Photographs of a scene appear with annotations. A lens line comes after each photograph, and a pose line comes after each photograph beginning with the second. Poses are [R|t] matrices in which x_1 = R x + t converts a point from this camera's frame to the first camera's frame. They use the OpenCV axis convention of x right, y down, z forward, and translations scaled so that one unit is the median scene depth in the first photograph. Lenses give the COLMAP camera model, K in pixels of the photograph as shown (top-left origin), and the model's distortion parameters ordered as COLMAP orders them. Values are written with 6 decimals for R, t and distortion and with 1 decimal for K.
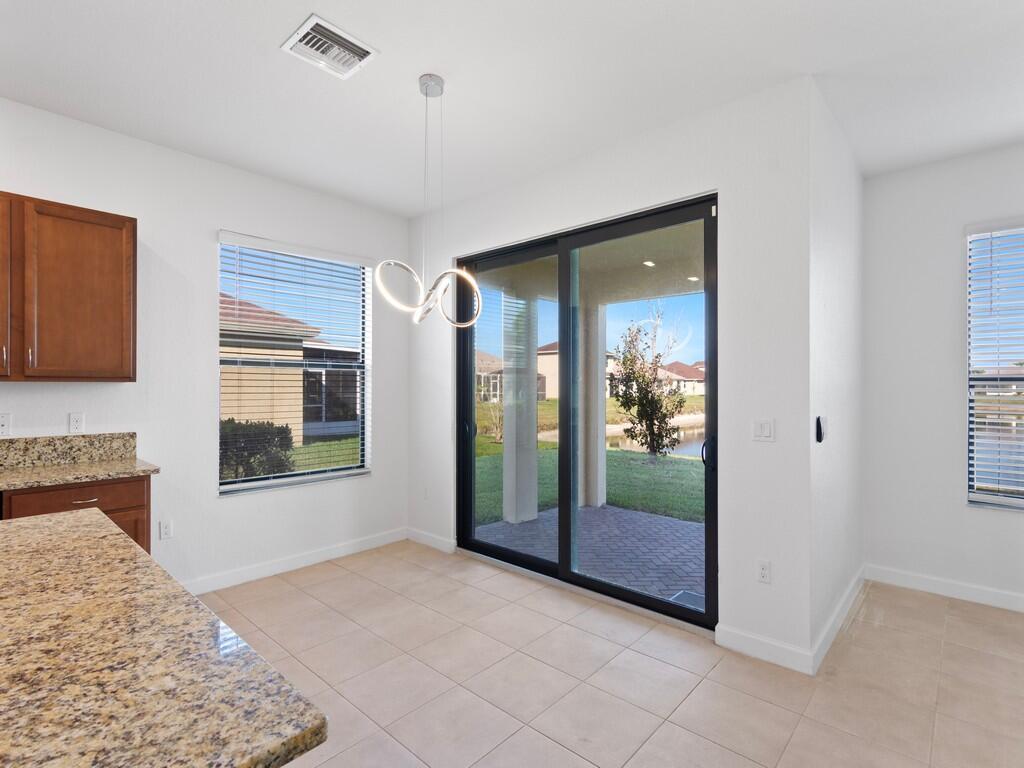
lens RADIAL K [[500.6, 0, 513.2], [0, 500.6, 385.6], [0, 0, 1]] dist [0.002729, 0.001175]
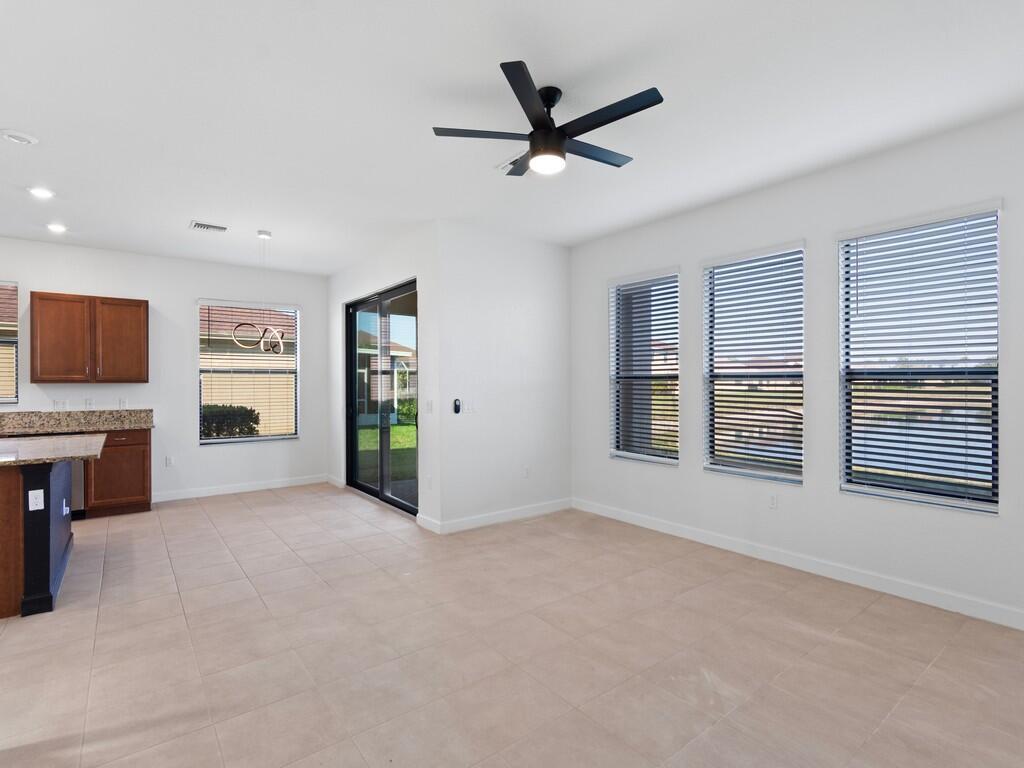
lens RADIAL K [[500.6, 0, 509.0], [0, 500.6, 382.5], [0, 0, 1]] dist [0.002729, 0.001175]
pose [[0.984063, -0.005989, -0.177719, 0.999139], [0.006445, 0.999977, 0.001990, -0.003765], [0.177703, -0.003103, 0.984079, -0.695048]]
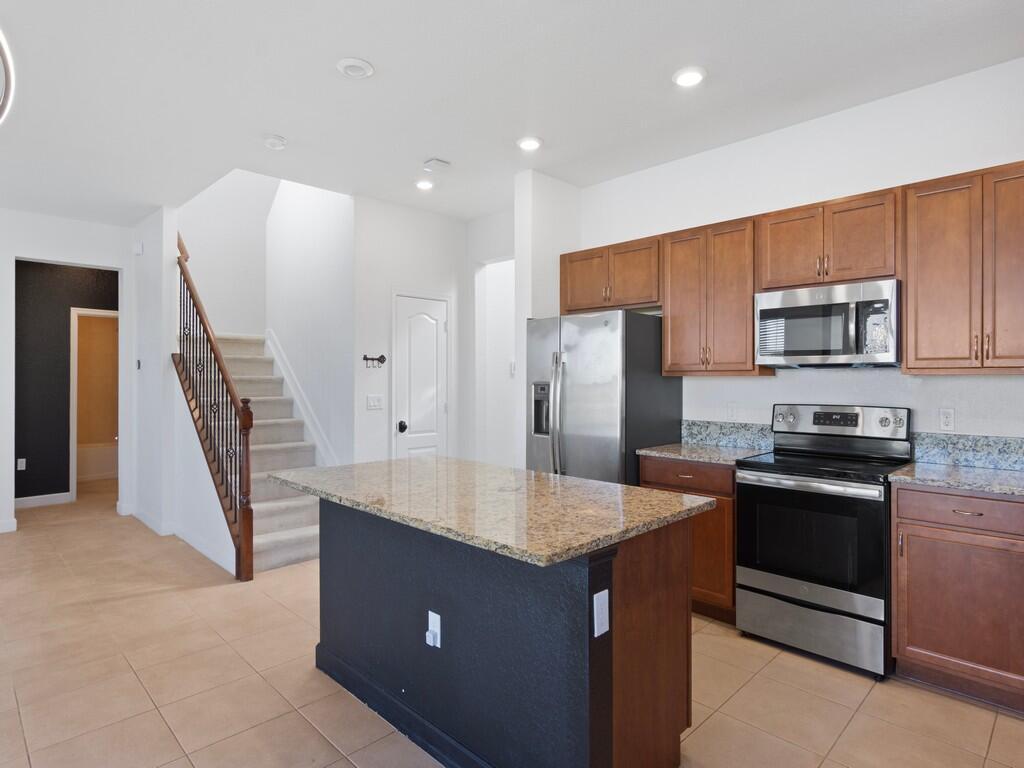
lens RADIAL K [[558.4, 0, 511.0], [0, 558.4, 381.9], [0, 0, 1]] dist [-0.003811, -0.000717]
pose [[-0.999041, -0.002191, 0.043722, -0.499110], [-0.002302, 0.999994, -0.002504, 0.006660], [-0.043716, -0.002602, -0.999041, 1.082351]]
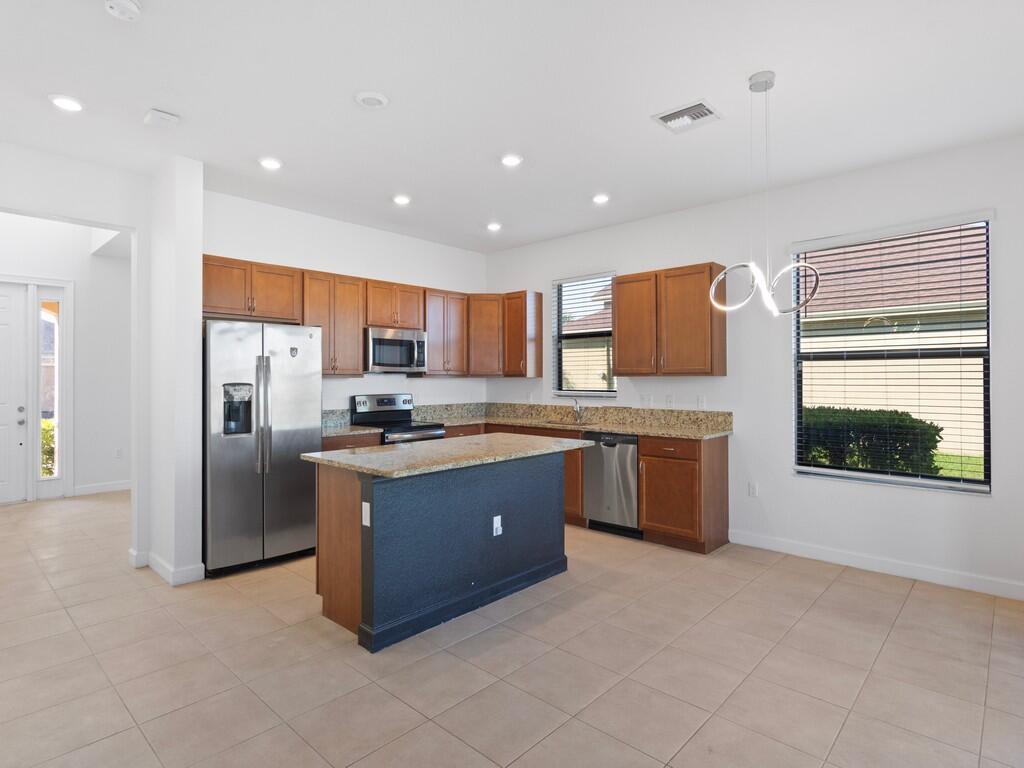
lens RADIAL K [[558.4, 0, 510.7], [0, 558.4, 371.9], [0, 0, 1]] dist [-0.003811, -0.000717]
pose [[-0.007812, -0.009098, -0.999928, 0.839463], [0.008039, 0.999926, -0.009161, -0.008790], [0.999937, -0.008110, -0.007738, 0.432316]]
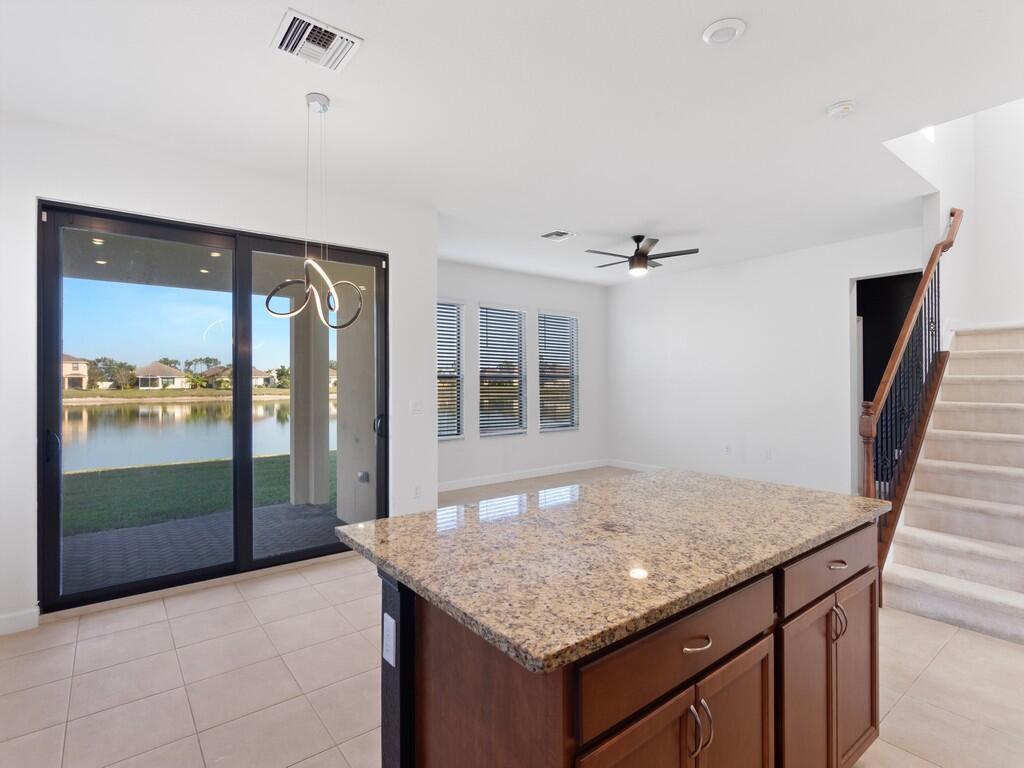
lens RADIAL K [[514.6, 0, 514.9], [0, 514.6, 383.8], [0, 0, 1]] dist [-0.003257, -0.000712]
pose [[0.161434, -0.005945, 0.986866, -1.003046], [-0.000984, 0.999980, 0.006185, -0.001928], [-0.986883, -0.001970, 0.161425, 0.345328]]
